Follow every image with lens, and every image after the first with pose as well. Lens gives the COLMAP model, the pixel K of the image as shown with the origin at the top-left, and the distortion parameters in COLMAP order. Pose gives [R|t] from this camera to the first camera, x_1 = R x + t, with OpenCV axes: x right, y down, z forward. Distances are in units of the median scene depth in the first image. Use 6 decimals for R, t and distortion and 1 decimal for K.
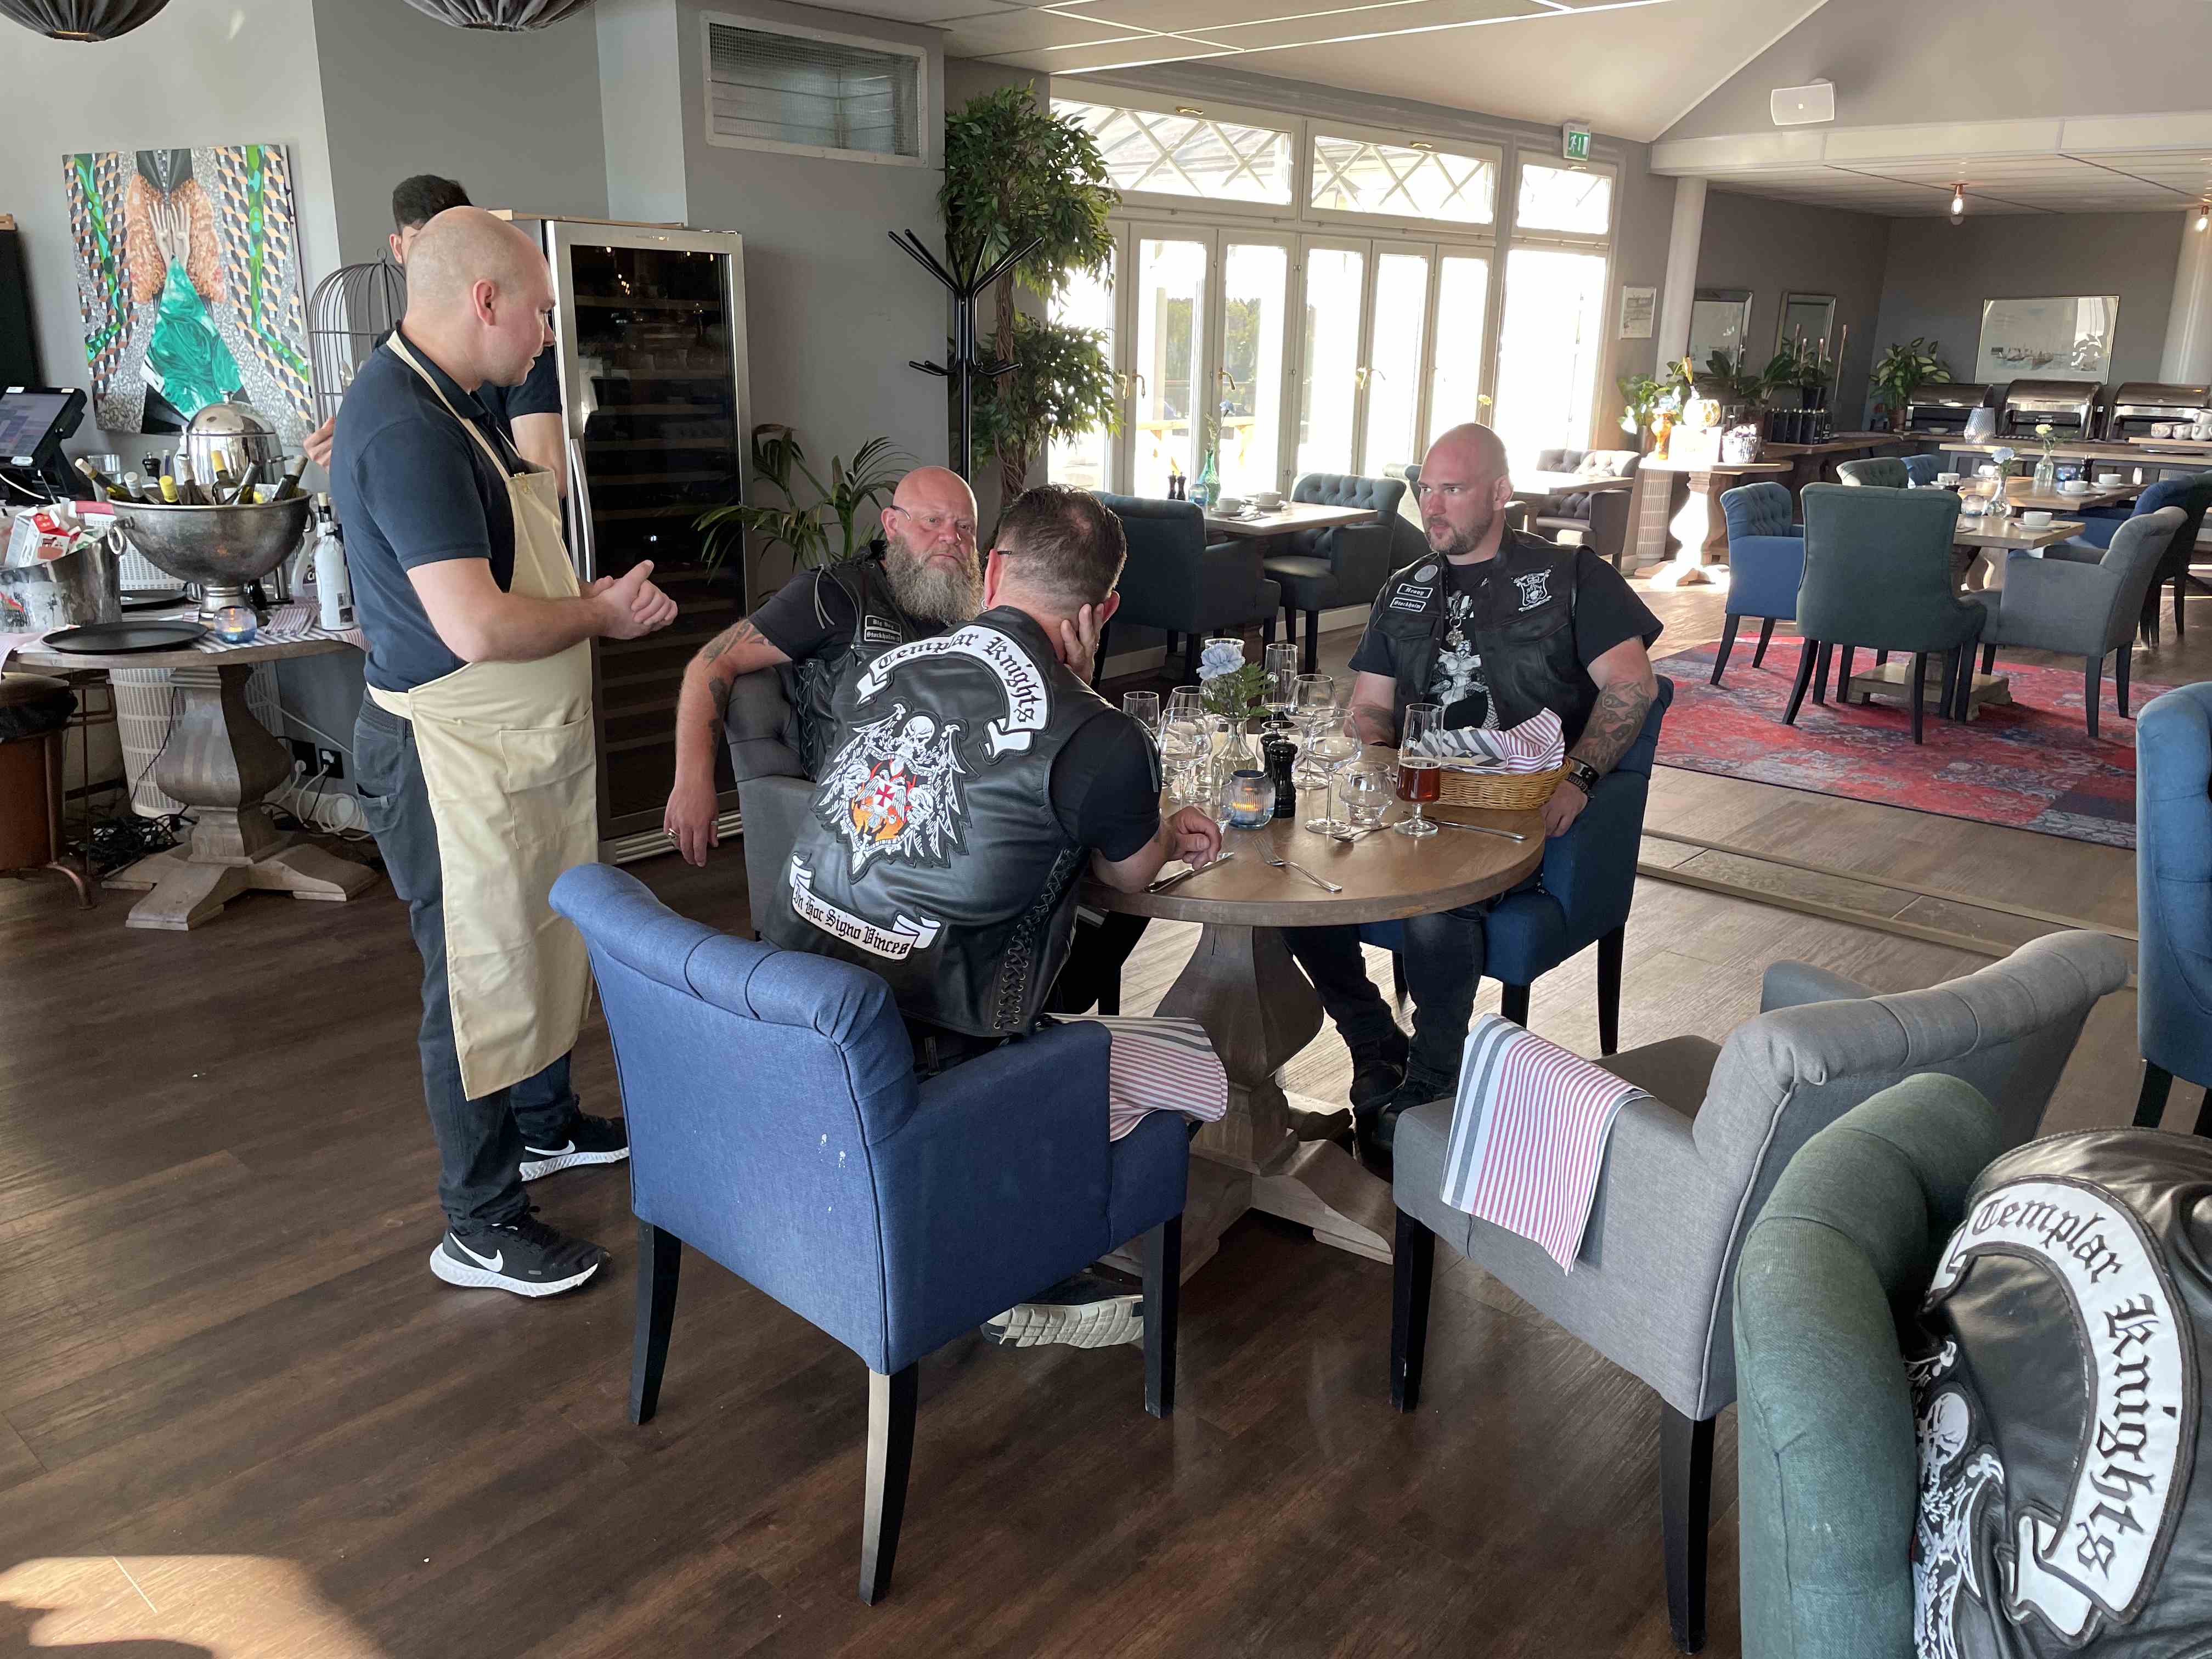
lens RADIAL K [[1676.1, 0, 1081.7], [0, 1676.1, 816.0], [0, 0, 1]] dist [0.098322, -0.132954]
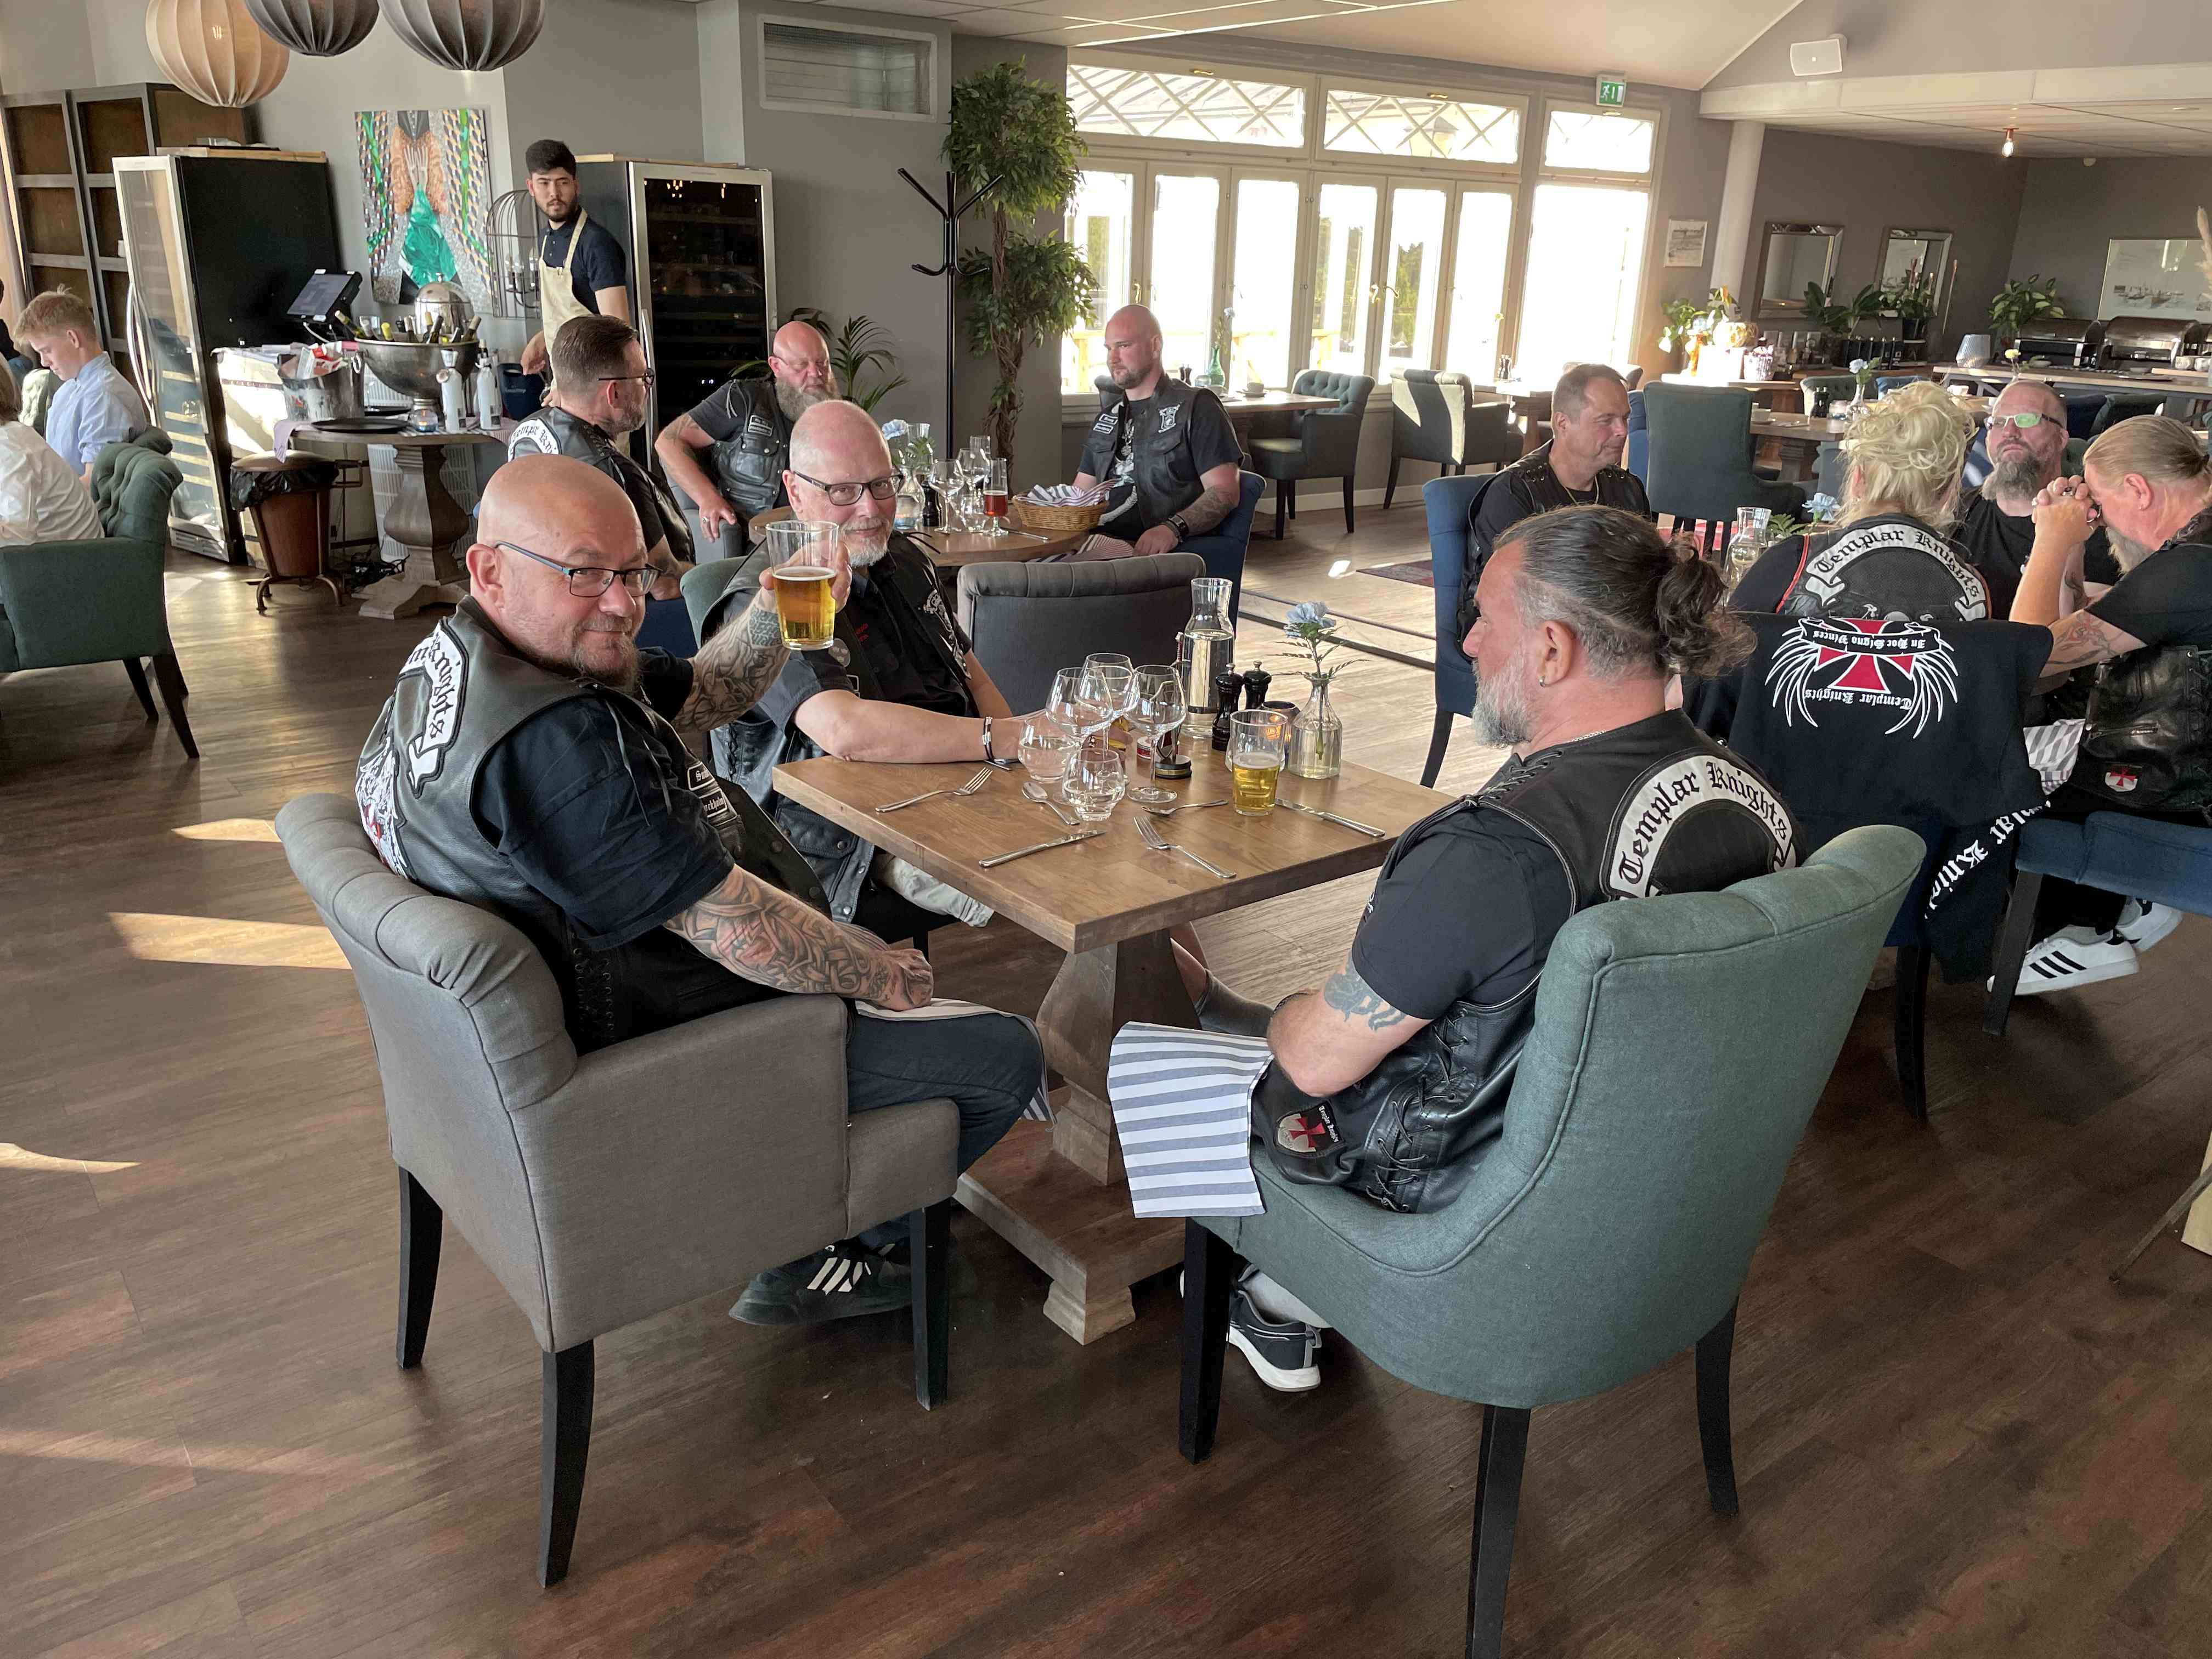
lens RADIAL K [[1676.1, 0, 1081.7], [0, 1676.1, 816.0], [0, 0, 1]] dist [0.098322, -0.132954]
pose [[0.981244, 0.074912, -0.177620, 0.219866], [-0.068319, 0.996738, 0.042957, 0.077260], [0.180259, -0.030016, 0.983161, -0.243320]]
